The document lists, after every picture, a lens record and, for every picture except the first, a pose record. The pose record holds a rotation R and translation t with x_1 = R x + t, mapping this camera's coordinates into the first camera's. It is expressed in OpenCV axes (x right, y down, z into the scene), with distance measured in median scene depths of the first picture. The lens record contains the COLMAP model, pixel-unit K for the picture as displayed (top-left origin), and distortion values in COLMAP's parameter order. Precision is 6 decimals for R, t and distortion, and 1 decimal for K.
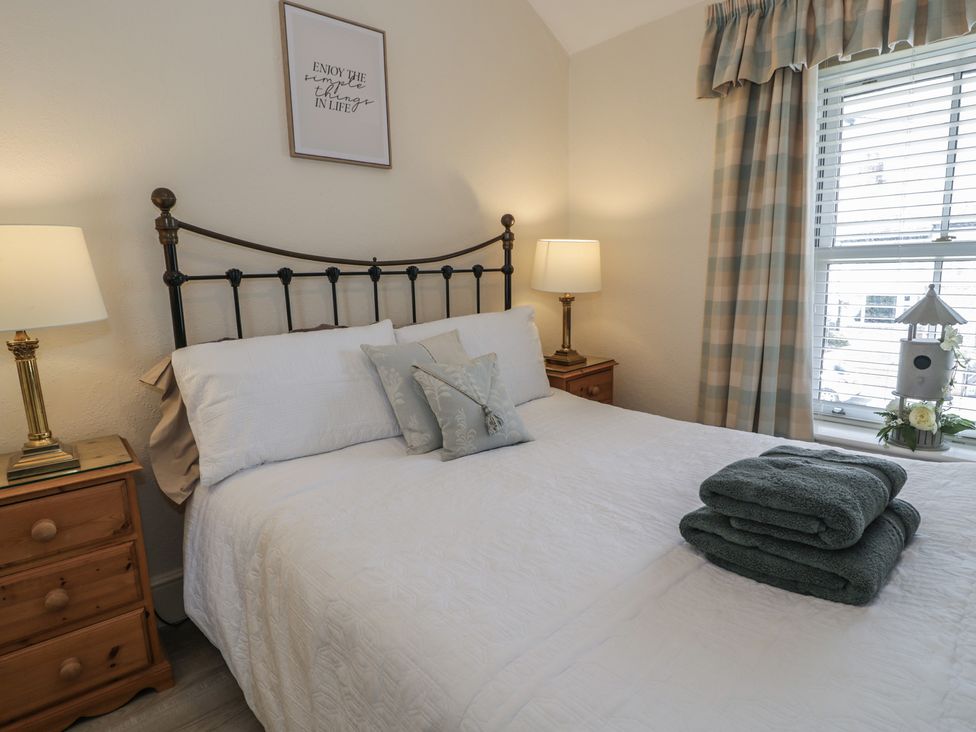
lens RADIAL K [[575.0, 0, 493.6], [0, 575.0, 354.3], [0, 0, 1]] dist [0.003463, 0.000415]
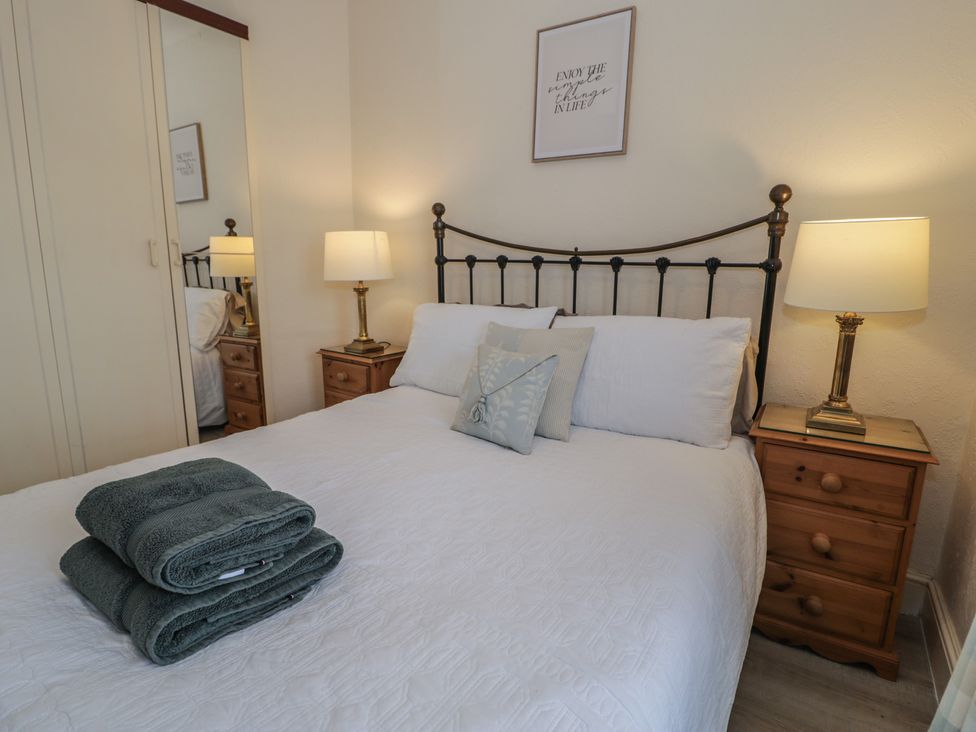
lens RADIAL K [[514.0, 0, 486.7], [0, 514.0, 360.1], [0, 0, 1]] dist [0.000291, -0.011735]
pose [[0.214451, 0.213306, -0.953159, 0.704205], [-0.163299, 0.969957, 0.180325, -0.113729], [0.962987, 0.116979, 0.242841, 0.653062]]
